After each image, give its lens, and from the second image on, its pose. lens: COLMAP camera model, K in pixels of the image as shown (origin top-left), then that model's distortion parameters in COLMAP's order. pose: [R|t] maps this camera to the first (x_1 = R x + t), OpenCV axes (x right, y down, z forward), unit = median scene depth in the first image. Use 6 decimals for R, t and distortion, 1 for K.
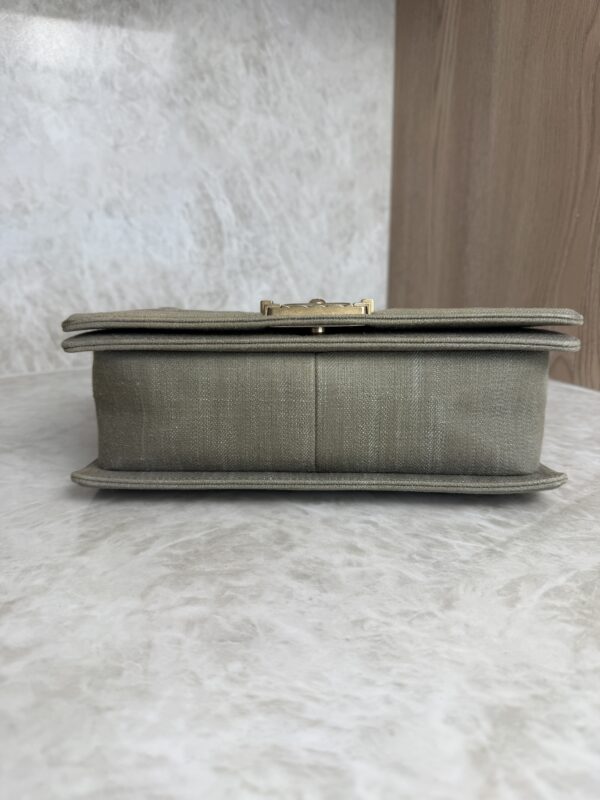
lens RADIAL K [[579.3, 0, 299.0], [0, 579.3, 405.3], [0, 0, 1]] dist [0.123996, -0.335377]
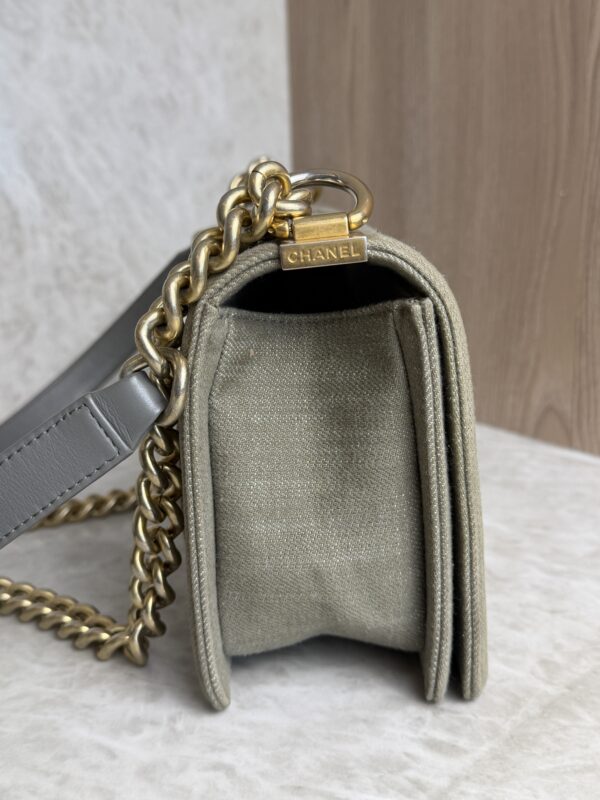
lens RADIAL K [[866.9, 0, 300.0], [0, 866.9, 400.0], [0, 0, 1]] dist [0.137830, -0.423314]
pose [[0.993133, -0.050060, 0.105740, 0.126474], [0.055218, 0.997394, -0.046427, -0.117023], [-0.103141, 0.051947, 0.993309, 0.117260]]
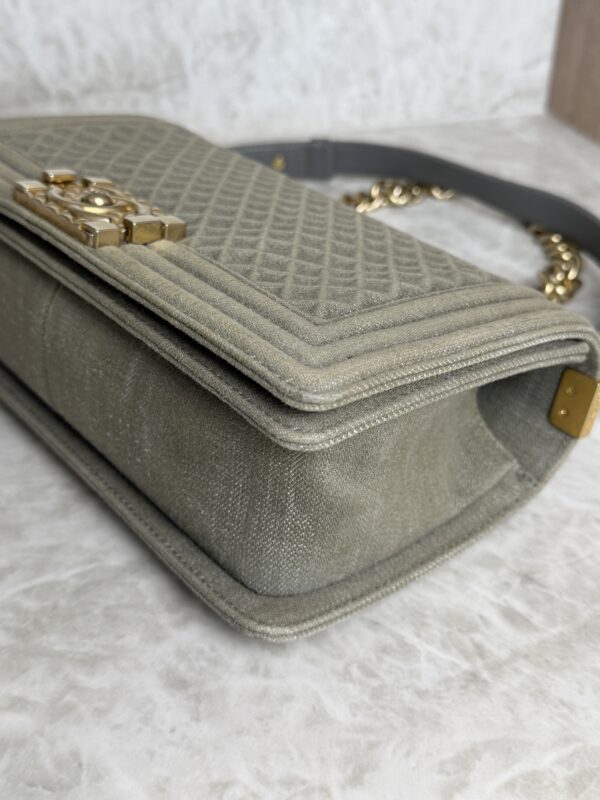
lens RADIAL K [[910.7, 0, 300.0], [0, 910.7, 400.0], [0, 0, 1]] dist [0.205075, -0.635437]
pose [[0.980552, 0.123837, -0.152255, 0.238172], [-0.068981, 0.943759, 0.323359, -0.344934], [0.183735, -0.306567, 0.933947, 0.076292]]
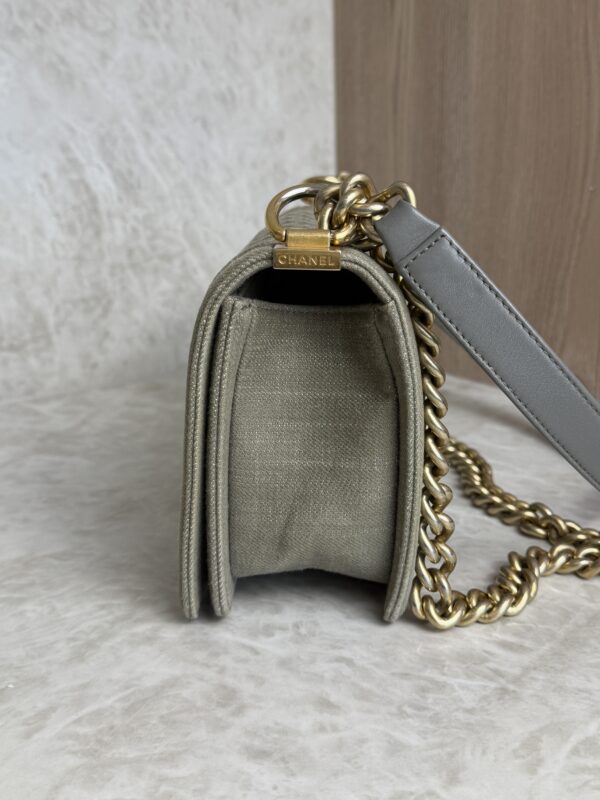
lens RADIAL K [[857.0, 0, 303.2], [0, 857.0, 402.6], [0, 0, 1]] dist [0.141205, -0.413978]
pose [[0.992788, -0.051419, 0.108301, -0.032048], [0.051716, 0.998662, 0.000069, -0.131028], [-0.108159, 0.005532, 0.994118, -0.093850]]
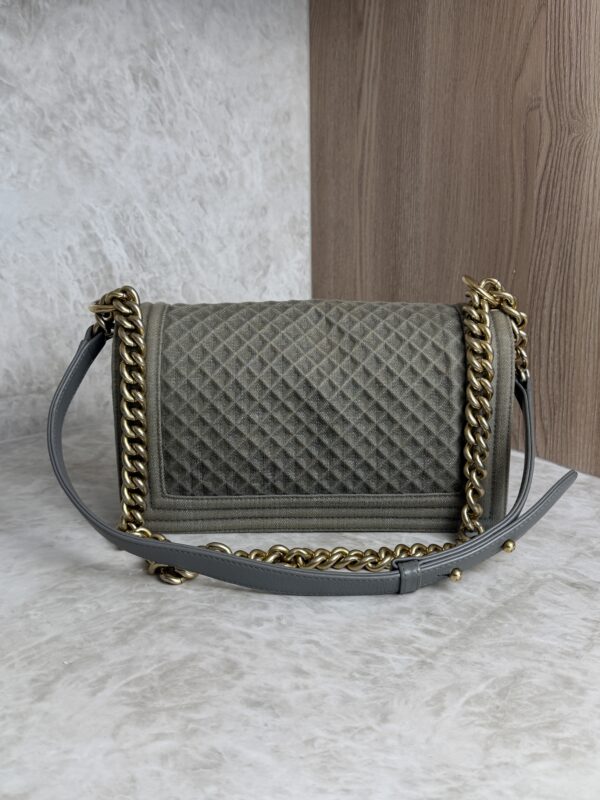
lens RADIAL K [[846.9, 0, 302.2], [0, 846.9, 403.7], [0, 0, 1]] dist [0.154891, -0.397973]
pose [[0.989612, -0.043069, 0.137160, -0.090098], [0.043968, 0.999027, -0.003528, -0.226047], [-0.136875, 0.009522, 0.990543, -0.533015]]
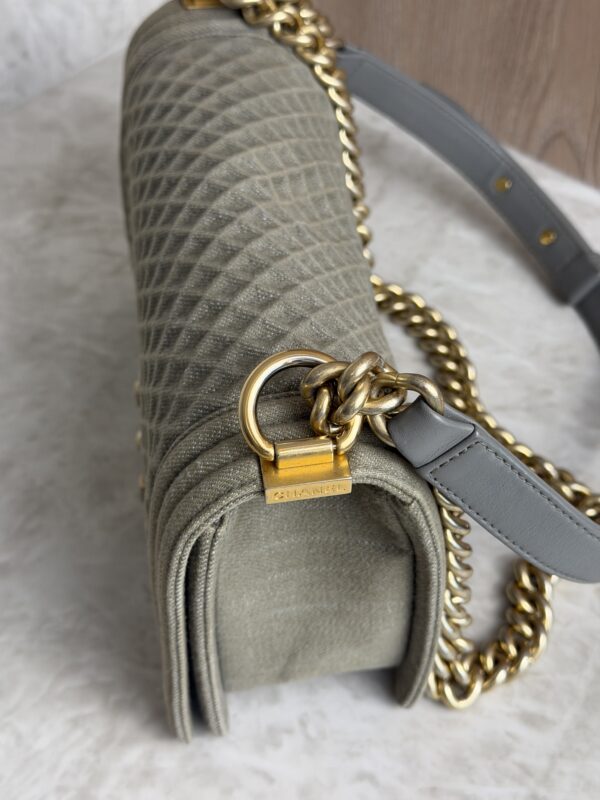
lens RADIAL K [[1155.6, 0, 305.4], [0, 1155.6, 398.6], [0, 0, 1]] dist [0.081688, -0.110236]
pose [[0.949099, -0.260806, 0.176611, -0.076390], [0.126757, 0.829559, 0.543842, -0.959448], [-0.288347, -0.493773, 0.820393, 0.097564]]
